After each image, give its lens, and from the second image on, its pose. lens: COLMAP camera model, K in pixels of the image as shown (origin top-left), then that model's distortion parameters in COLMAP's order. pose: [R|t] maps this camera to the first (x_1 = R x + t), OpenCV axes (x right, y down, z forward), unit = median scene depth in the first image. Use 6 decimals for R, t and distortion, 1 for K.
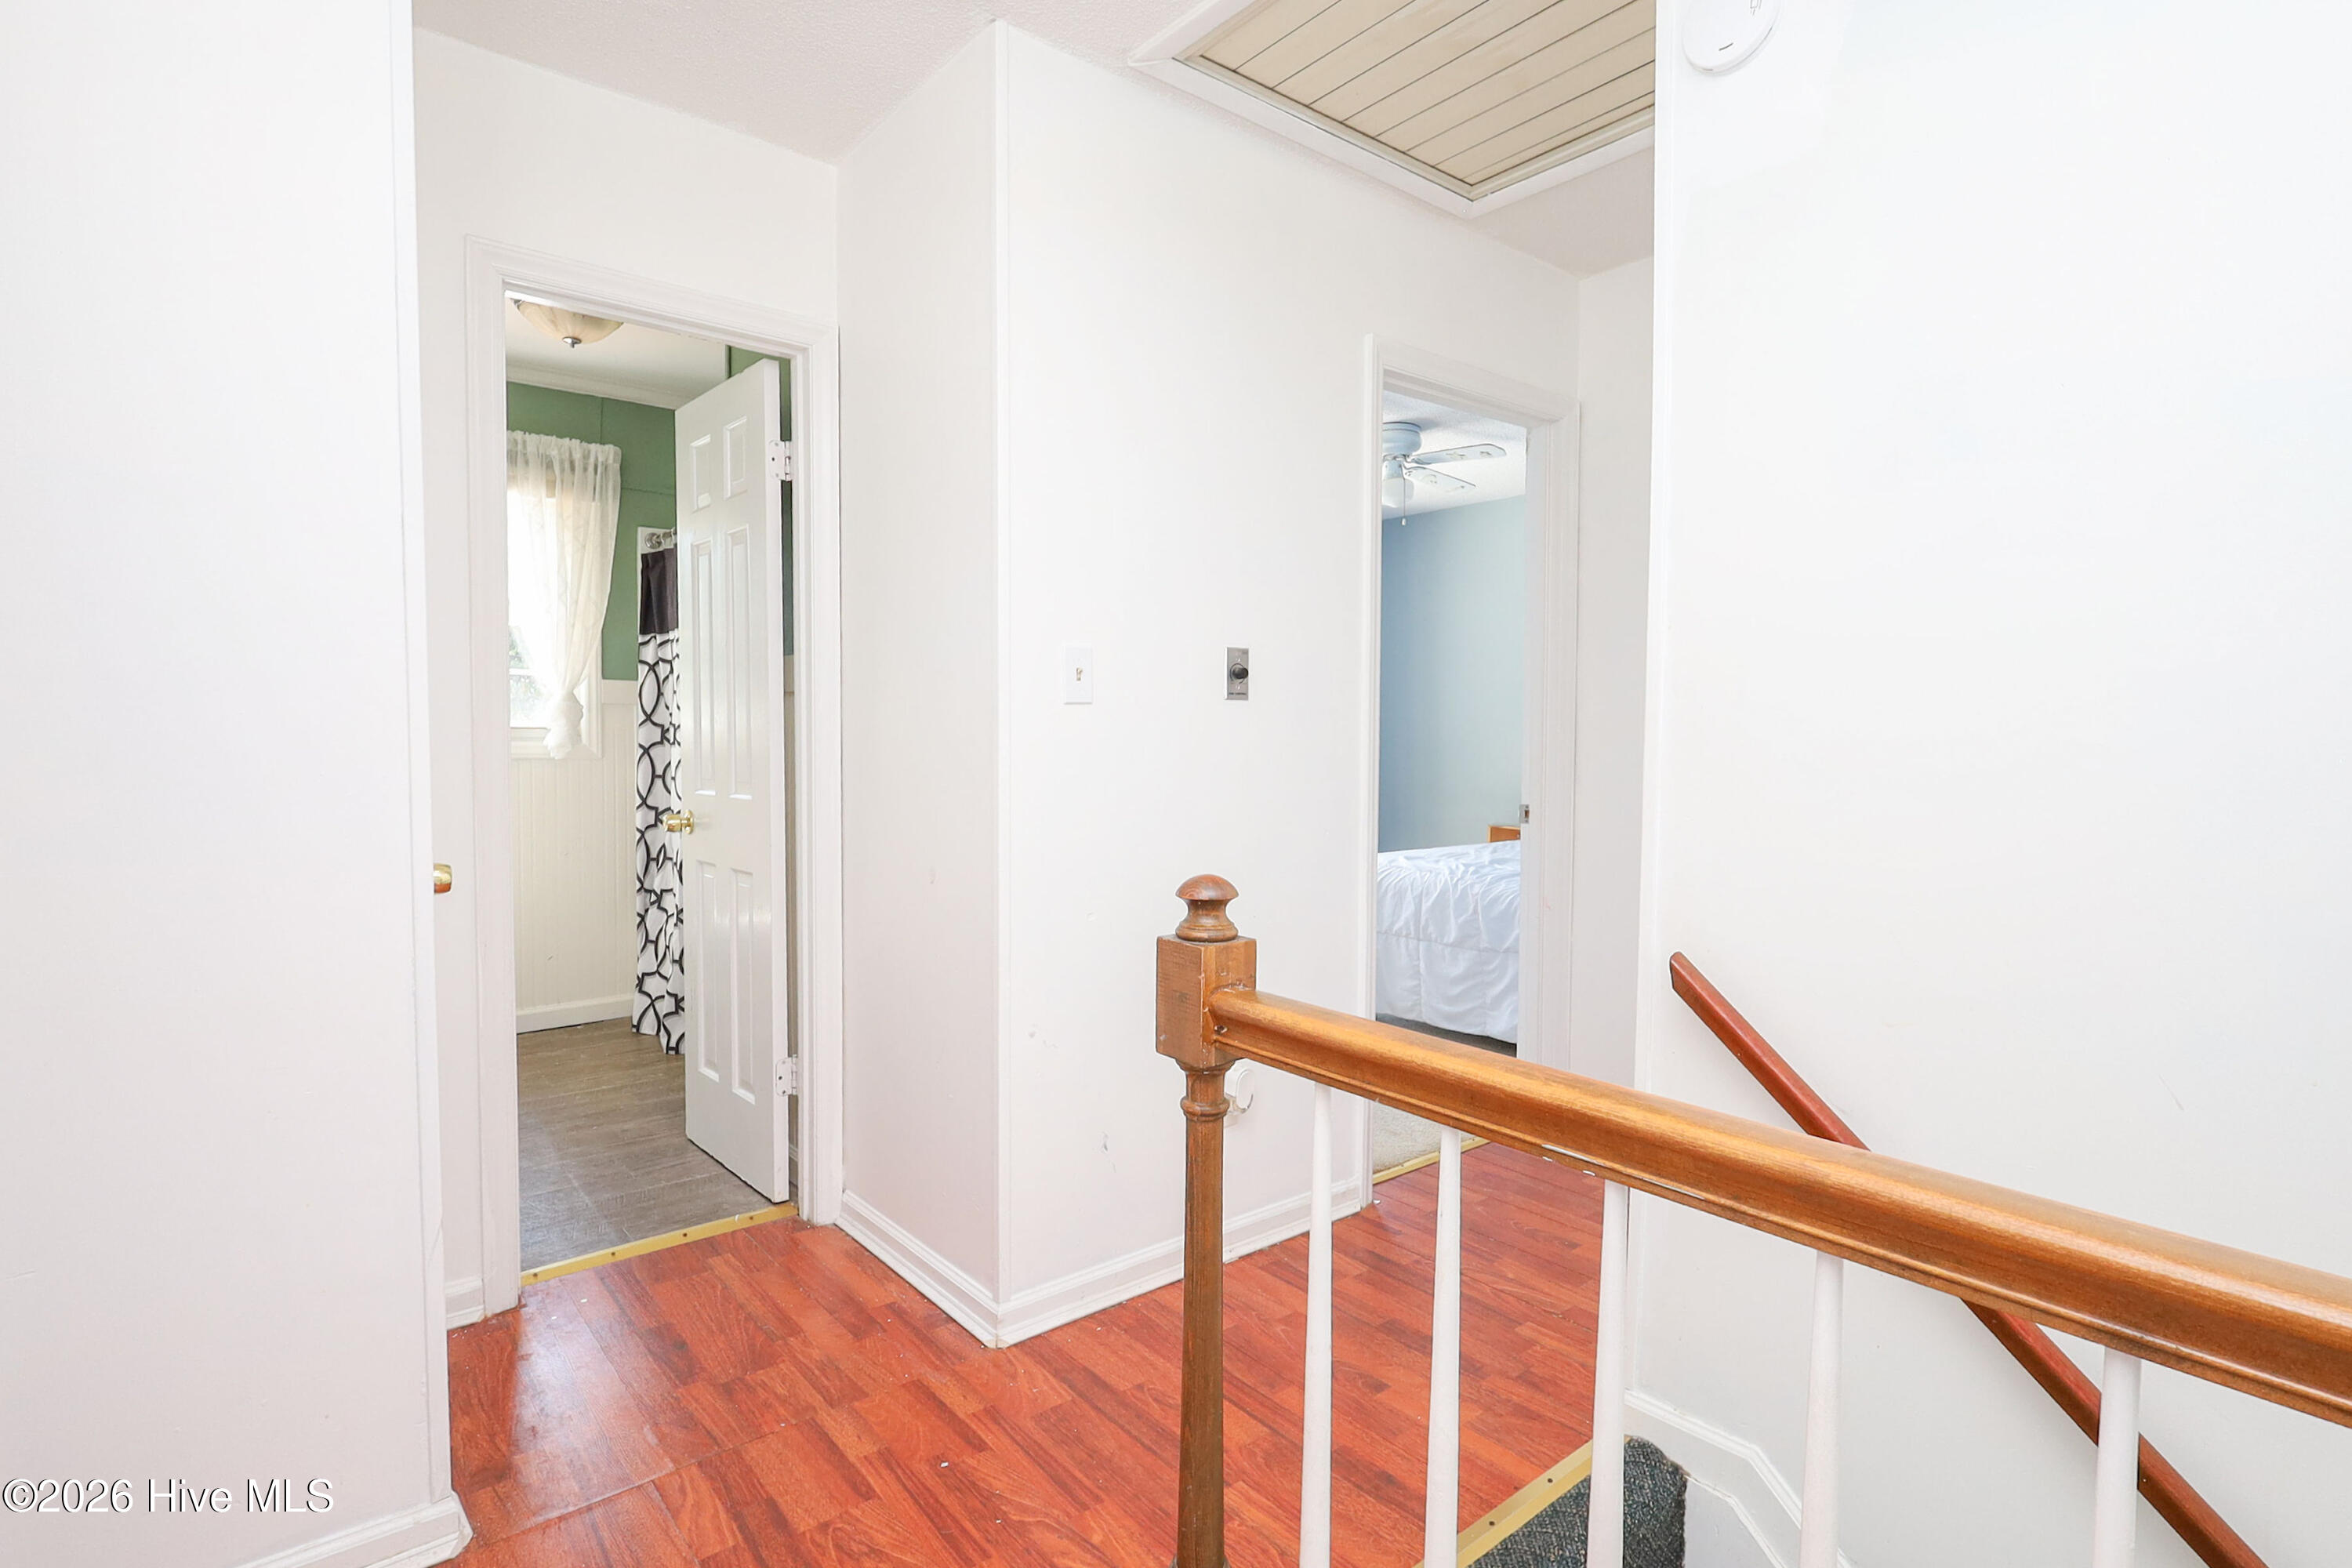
lens RADIAL K [[1133.0, 0, 1177.0], [0, 1133.0, 711.7], [0, 0, 1]] dist [-0.002697, 0.000822]
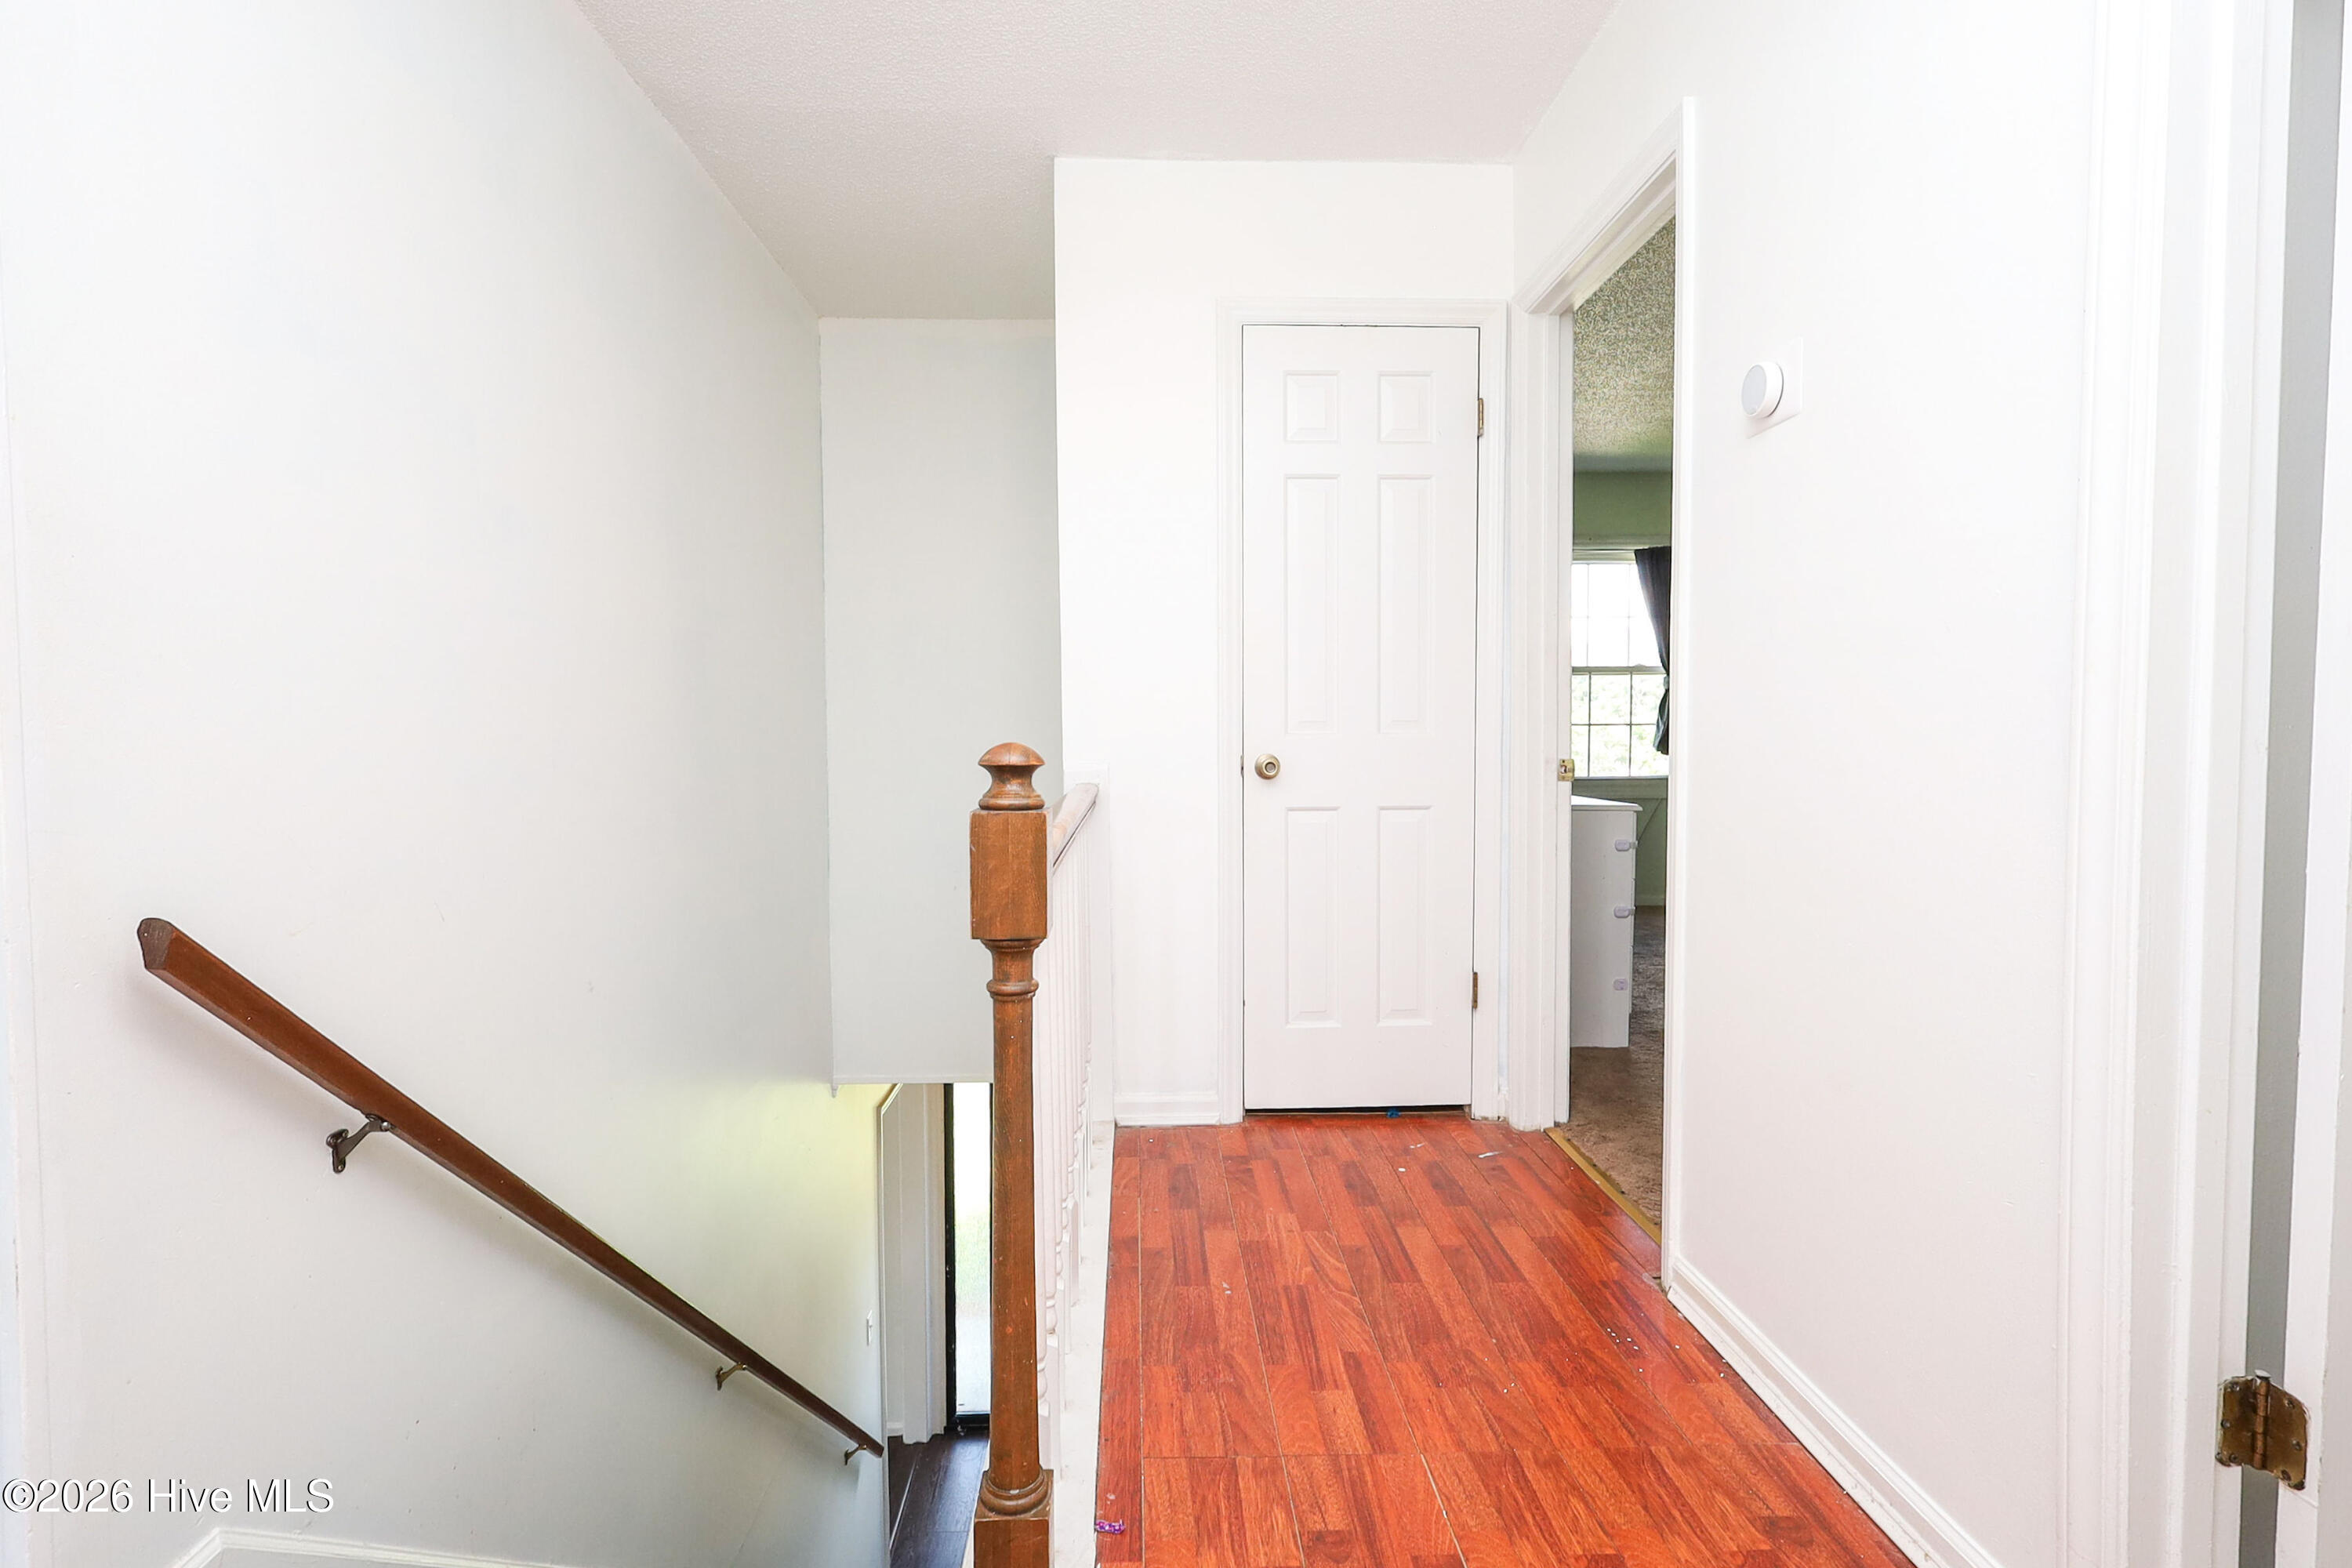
lens RADIAL K [[1157.9, 0, 1180.4], [0, 1157.9, 782.5], [0, 0, 1]] dist [-0.001159, 0.001109]
pose [[-0.798244, -0.017056, 0.602092, -0.470109], [-0.005569, 0.999765, 0.020938, 0.096357], [-0.602308, 0.013361, -0.798152, 1.172099]]
